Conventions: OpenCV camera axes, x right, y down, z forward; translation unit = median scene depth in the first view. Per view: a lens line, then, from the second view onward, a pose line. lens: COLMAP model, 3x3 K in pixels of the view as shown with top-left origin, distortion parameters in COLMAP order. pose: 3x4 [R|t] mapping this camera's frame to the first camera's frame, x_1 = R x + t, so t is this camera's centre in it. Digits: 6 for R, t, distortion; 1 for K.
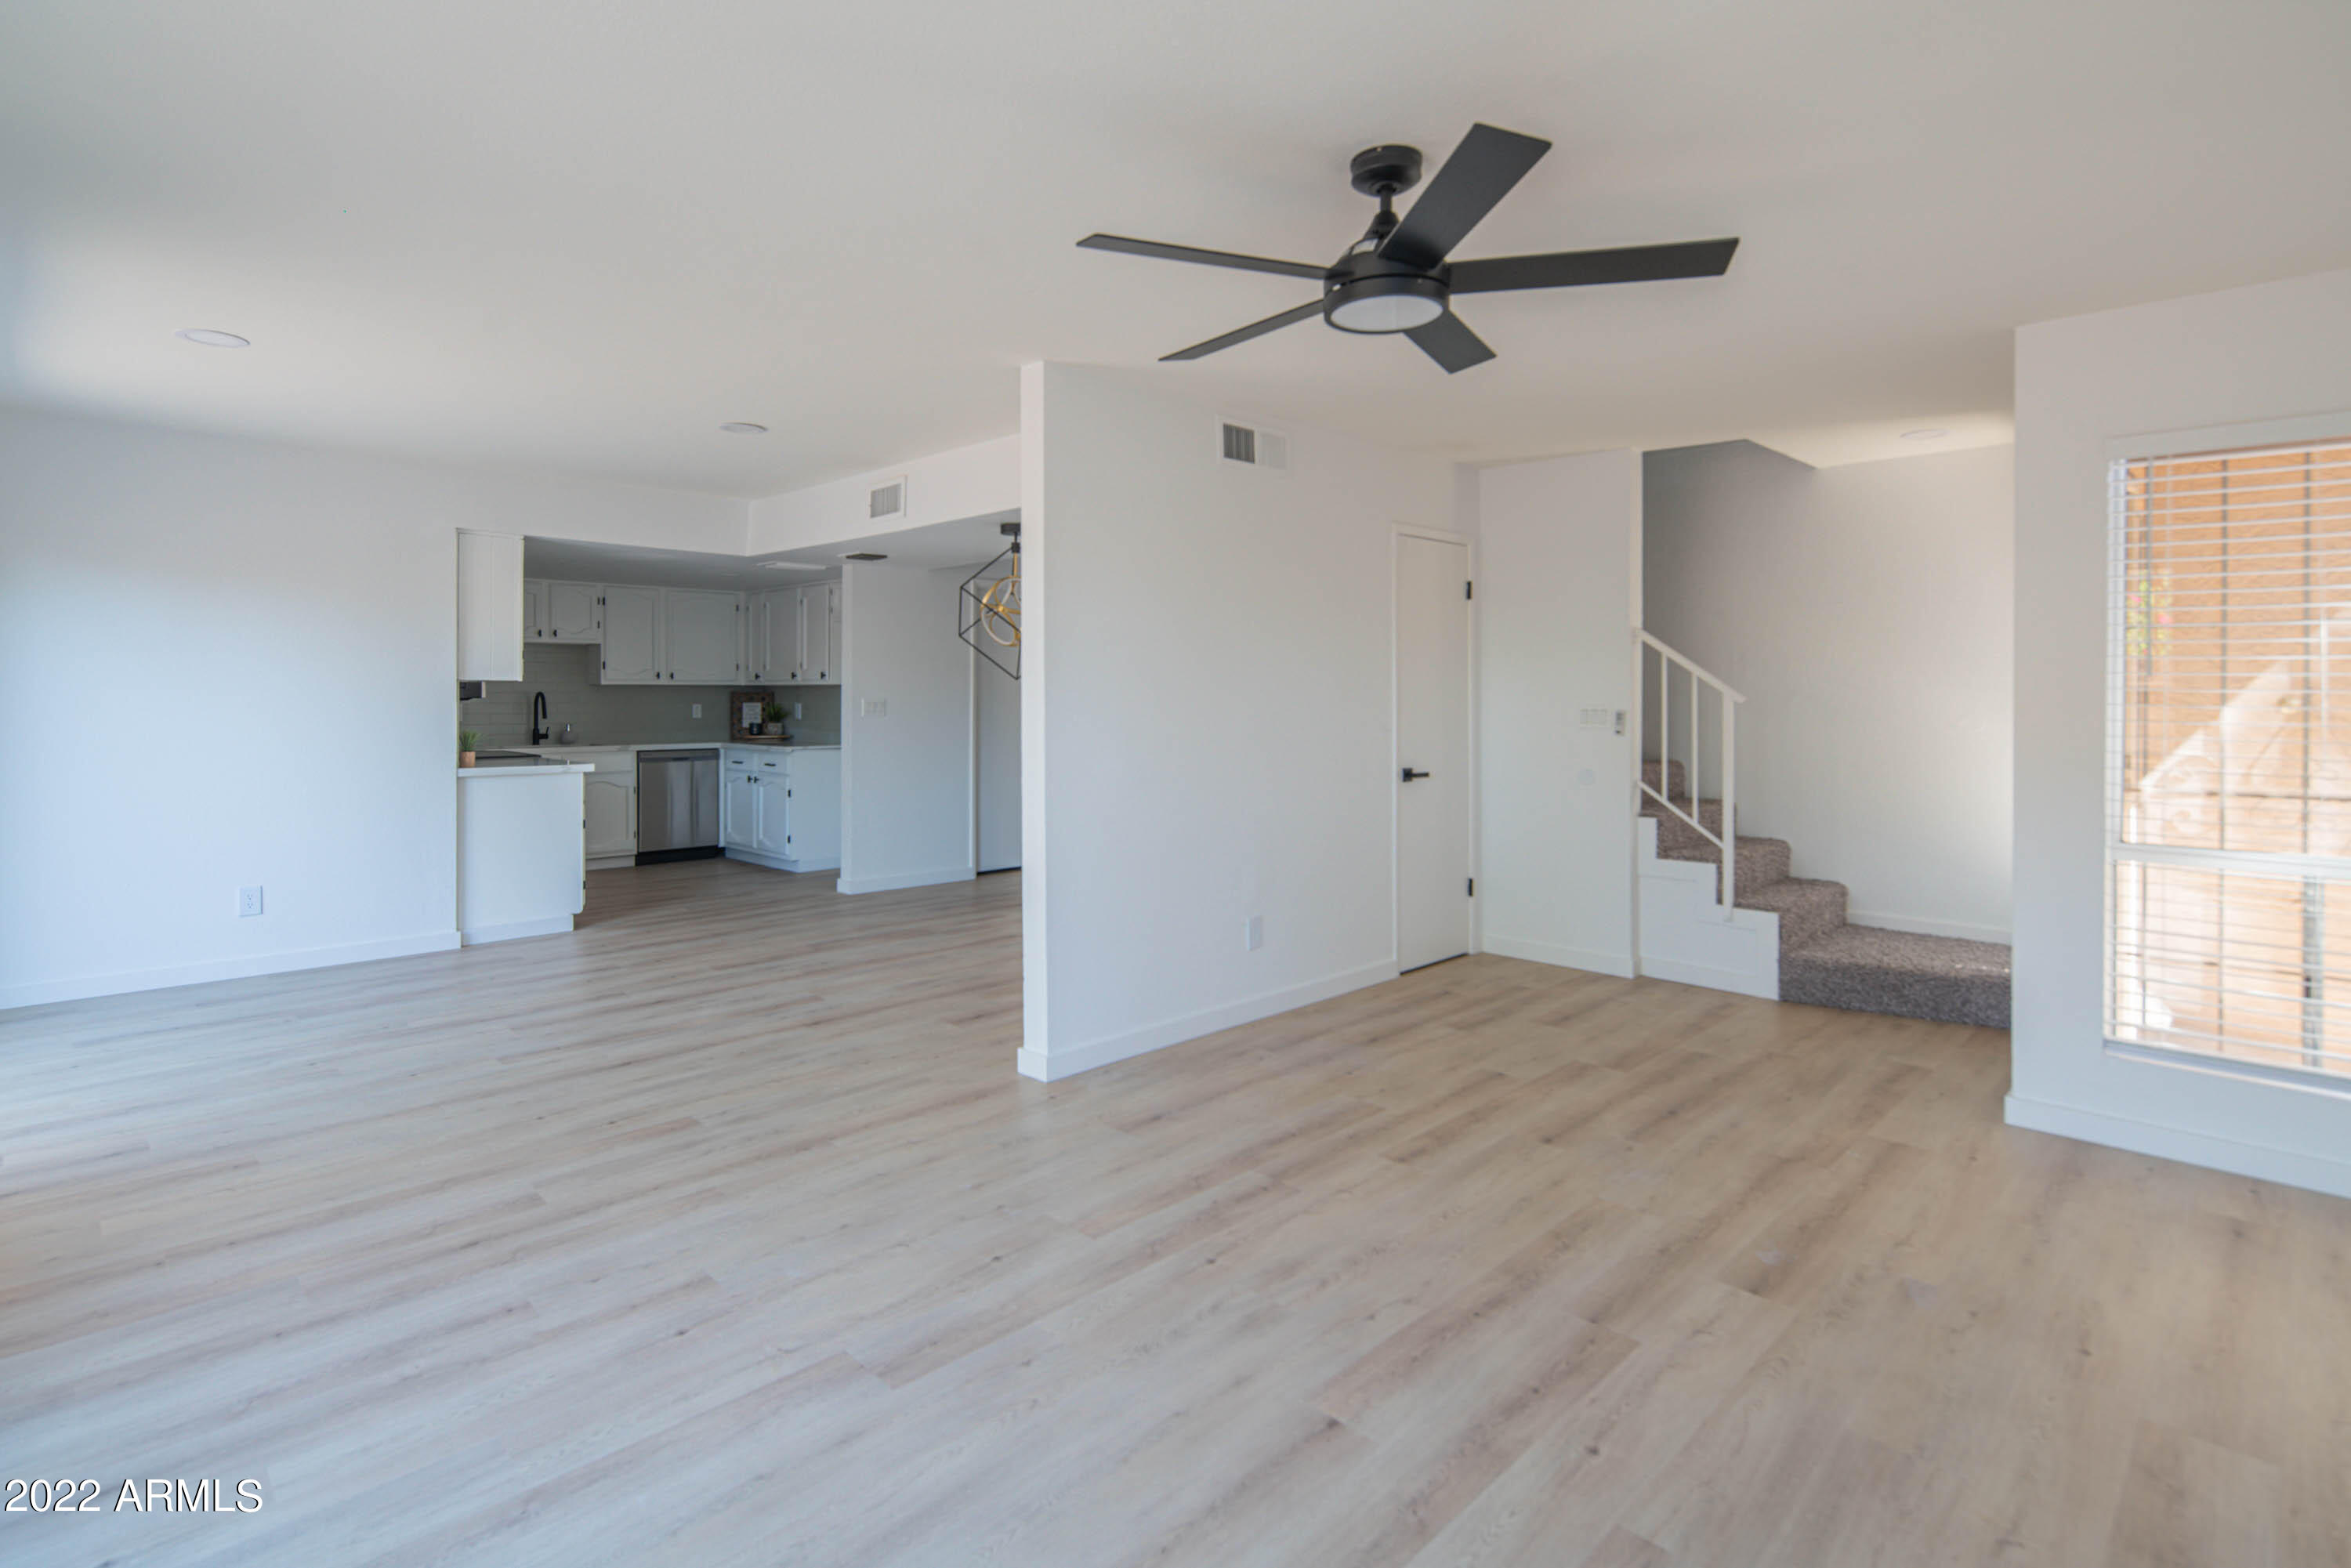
lens RADIAL K [[1143.5, 0, 1156.4], [0, 1143.5, 703.6], [0, 0, 1]] dist [0.001487, -0.000983]
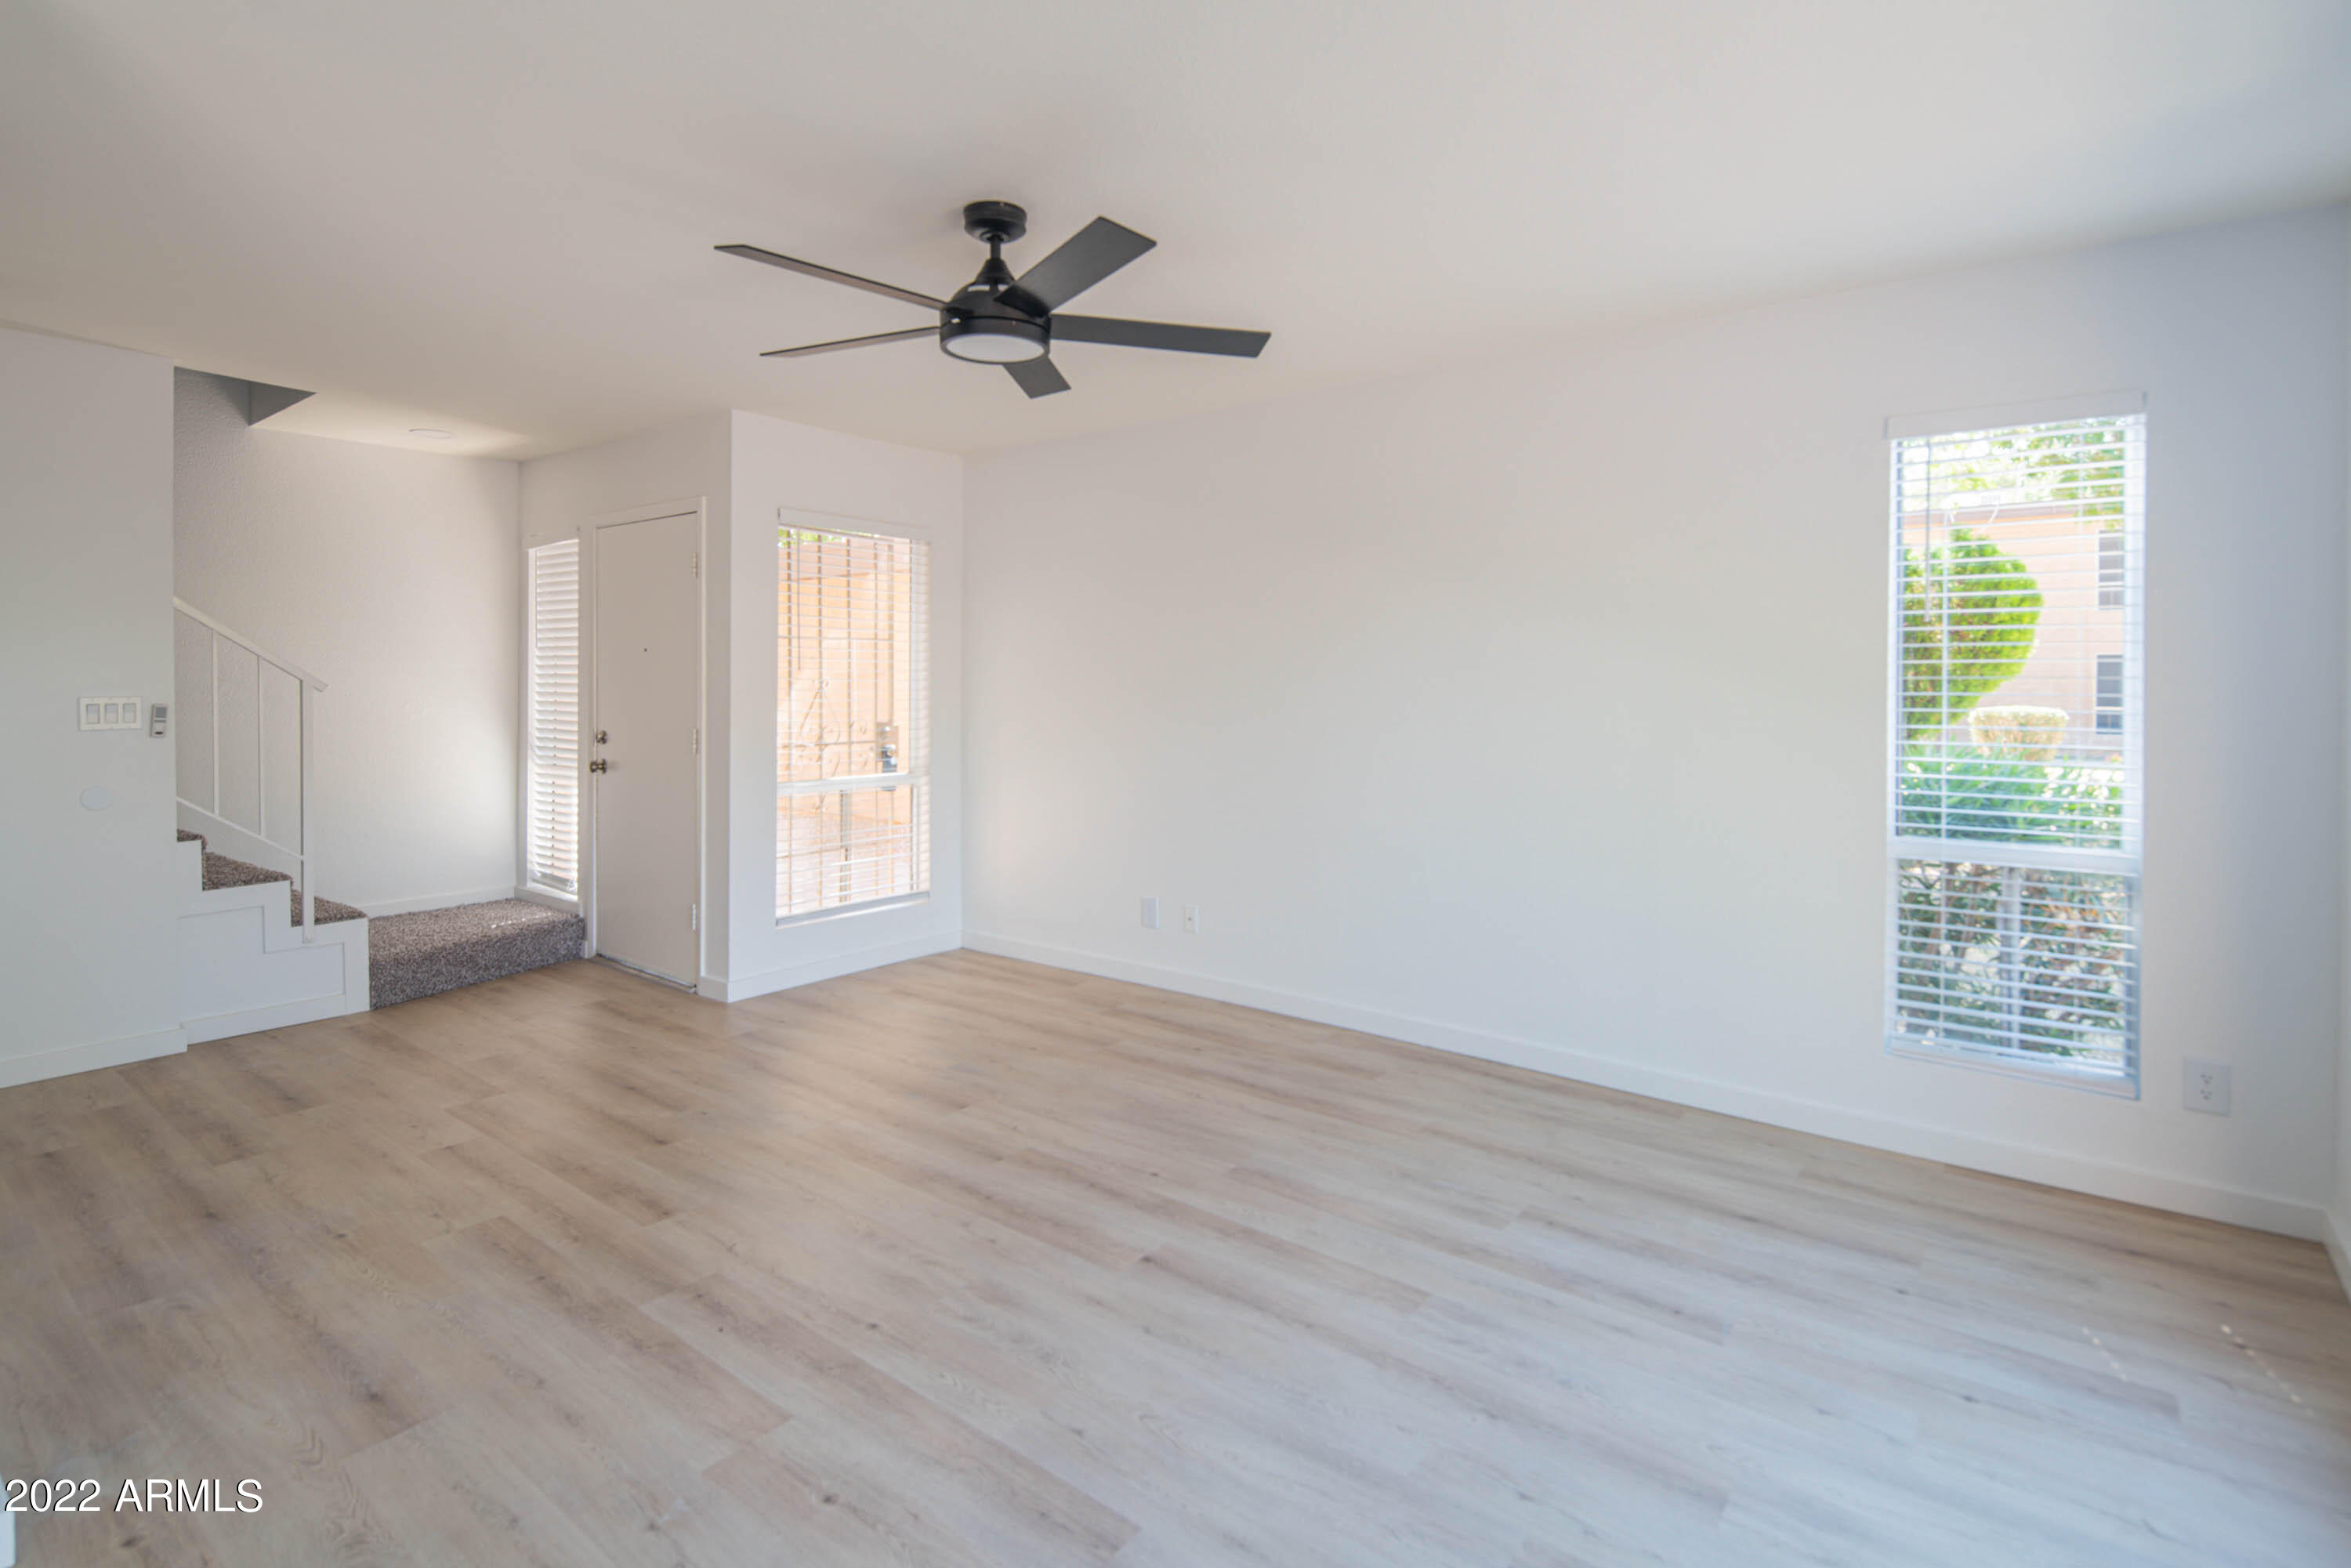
lens RADIAL K [[1143.5, 0, 1156.4], [0, 1143.5, 703.6], [0, 0, 1]] dist [0.001487, -0.000983]
pose [[-0.129696, -0.023238, 0.991281, -0.633568], [0.006534, 0.999684, 0.024290, -0.013140], [-0.991532, 0.009628, -0.129504, 0.661437]]
